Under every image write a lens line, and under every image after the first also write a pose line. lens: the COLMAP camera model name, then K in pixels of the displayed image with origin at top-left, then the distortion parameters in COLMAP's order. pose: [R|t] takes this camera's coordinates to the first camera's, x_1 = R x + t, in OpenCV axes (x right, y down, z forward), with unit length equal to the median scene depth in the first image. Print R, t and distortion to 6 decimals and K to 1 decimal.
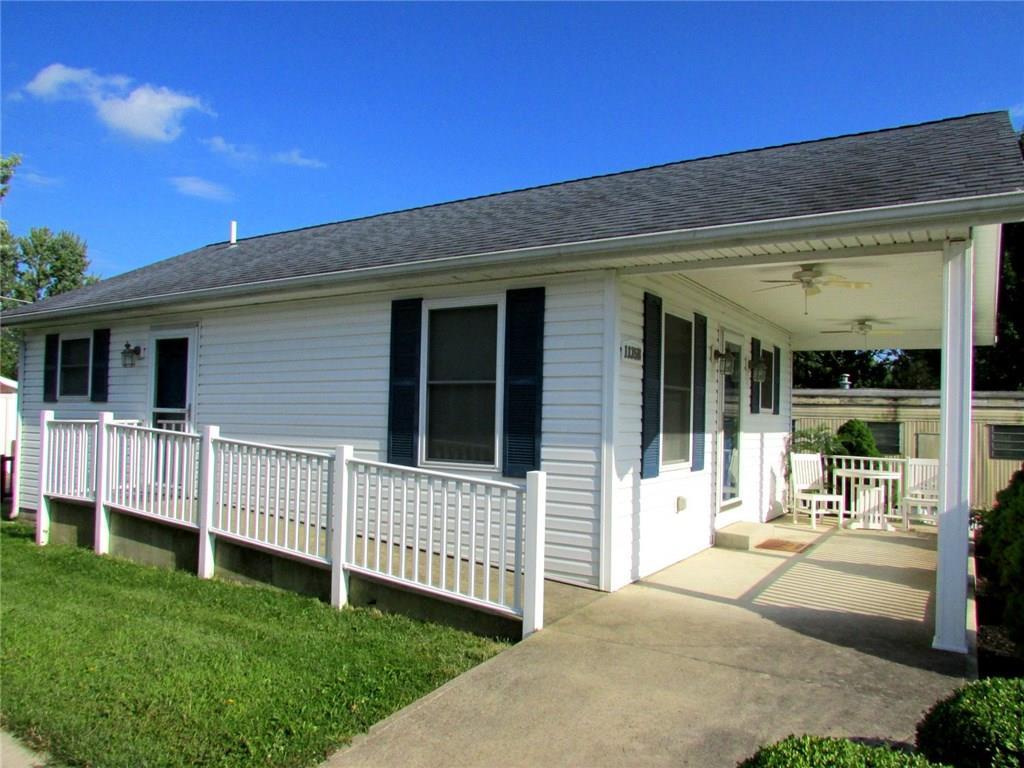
lens RADIAL K [[741.4, 0, 516.9], [0, 741.4, 392.1], [0, 0, 1]] dist [-0.011288, 0.000083]
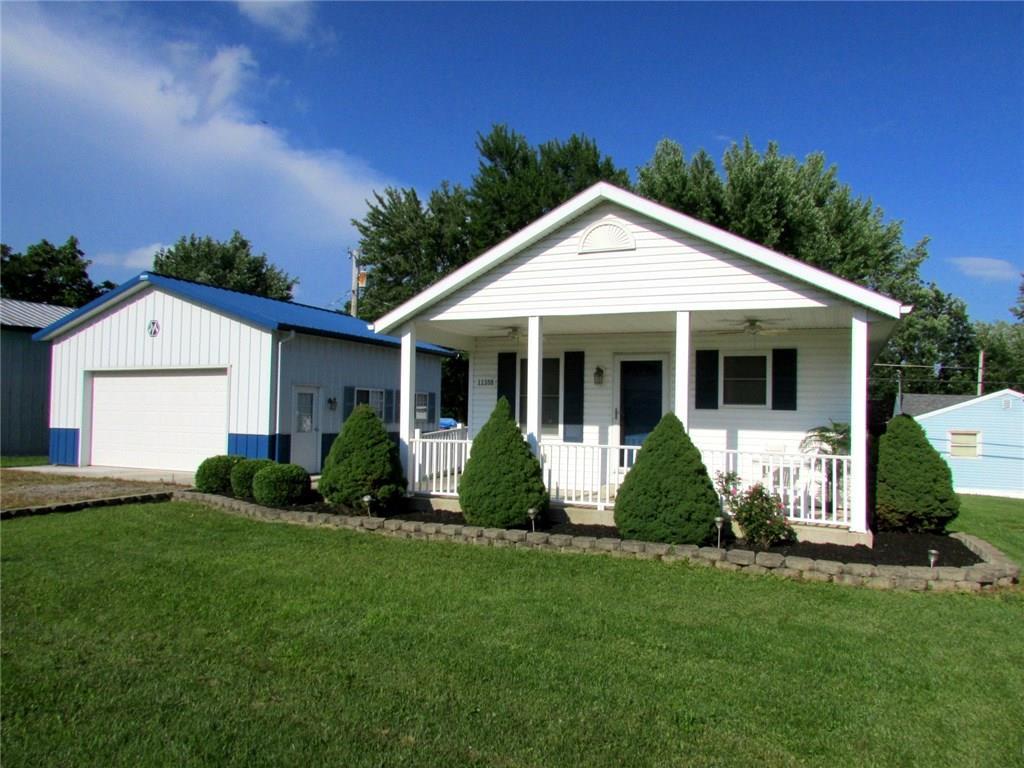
lens RADIAL K [[741.4, 0, 516.9], [0, 741.4, 392.1], [0, 0, 1]] dist [-0.011288, 0.000083]
pose [[0.136570, -0.049500, -0.989393, 1.482118], [0.016999, 0.998721, -0.047620, 0.052593], [0.990485, -0.010316, 0.137237, 0.488621]]
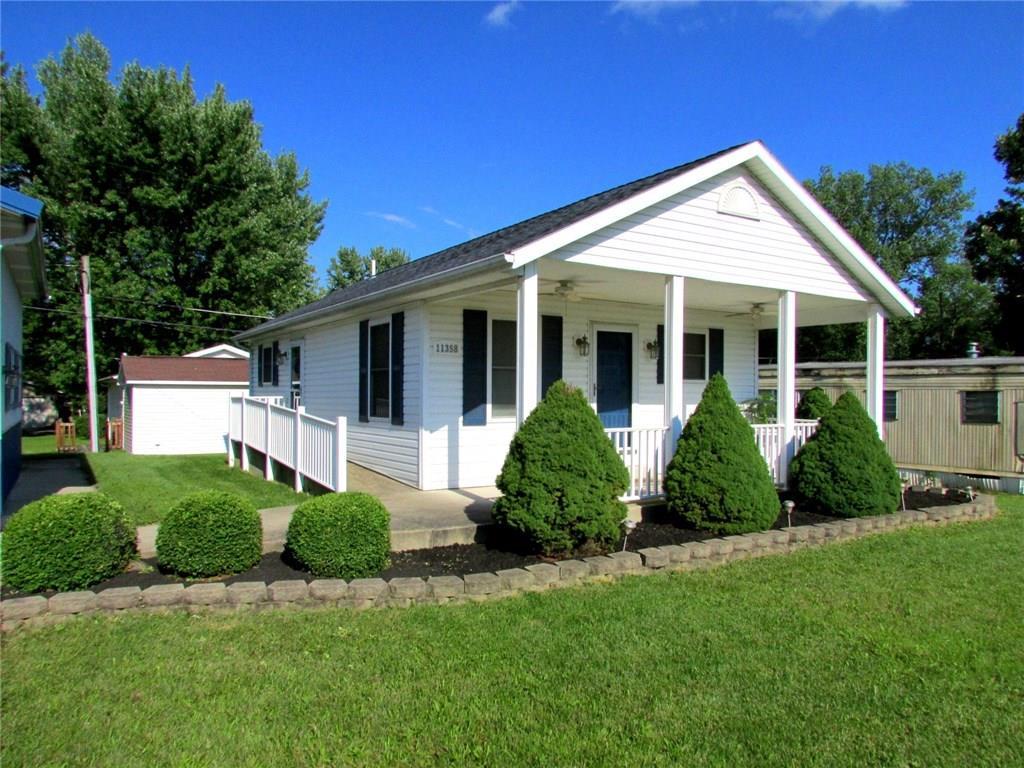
lens RADIAL K [[741.4, 0, 516.9], [0, 741.4, 392.1], [0, 0, 1]] dist [-0.011288, 0.000083]
pose [[0.905218, -0.017639, -0.424582, 0.611794], [0.028279, 0.999424, 0.018771, 0.010410], [0.424006, -0.028999, 0.905195, -0.258407]]
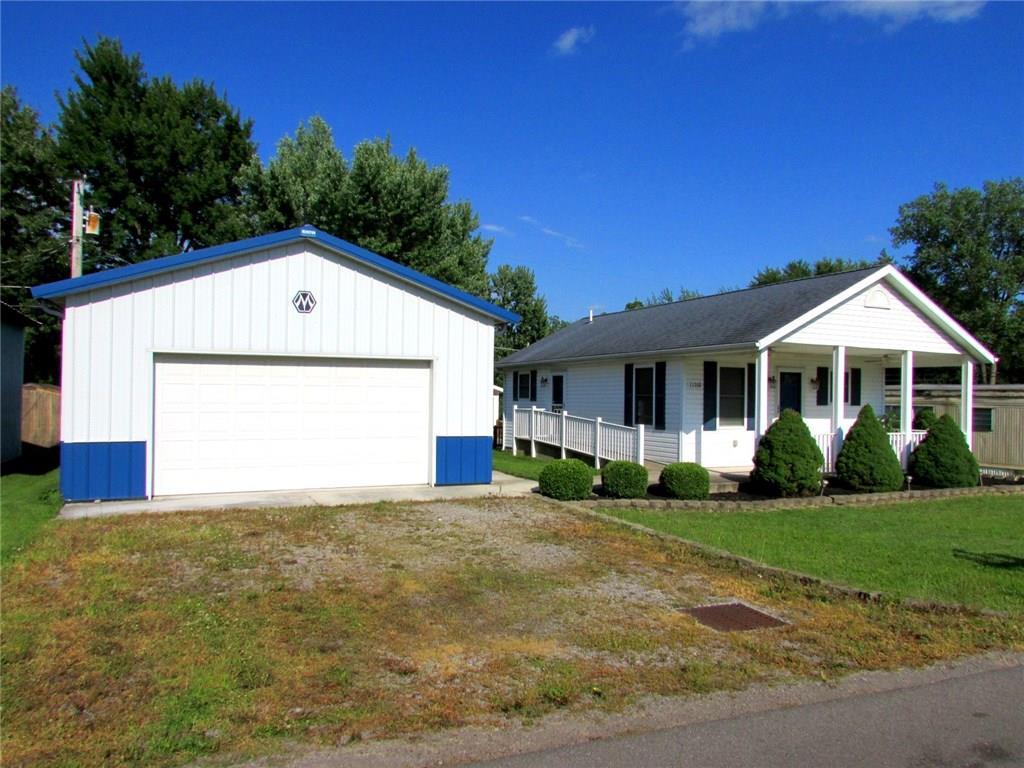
lens RADIAL K [[751.6, 0, 522.2], [0, 751.6, 388.0], [0, 0, 1]] dist [-0.000871, -0.003910]
pose [[0.852084, -0.014159, -0.523214, 0.662809], [0.020151, 0.999780, 0.005761, -0.043401], [0.523017, -0.015452, 0.852182, -1.066747]]
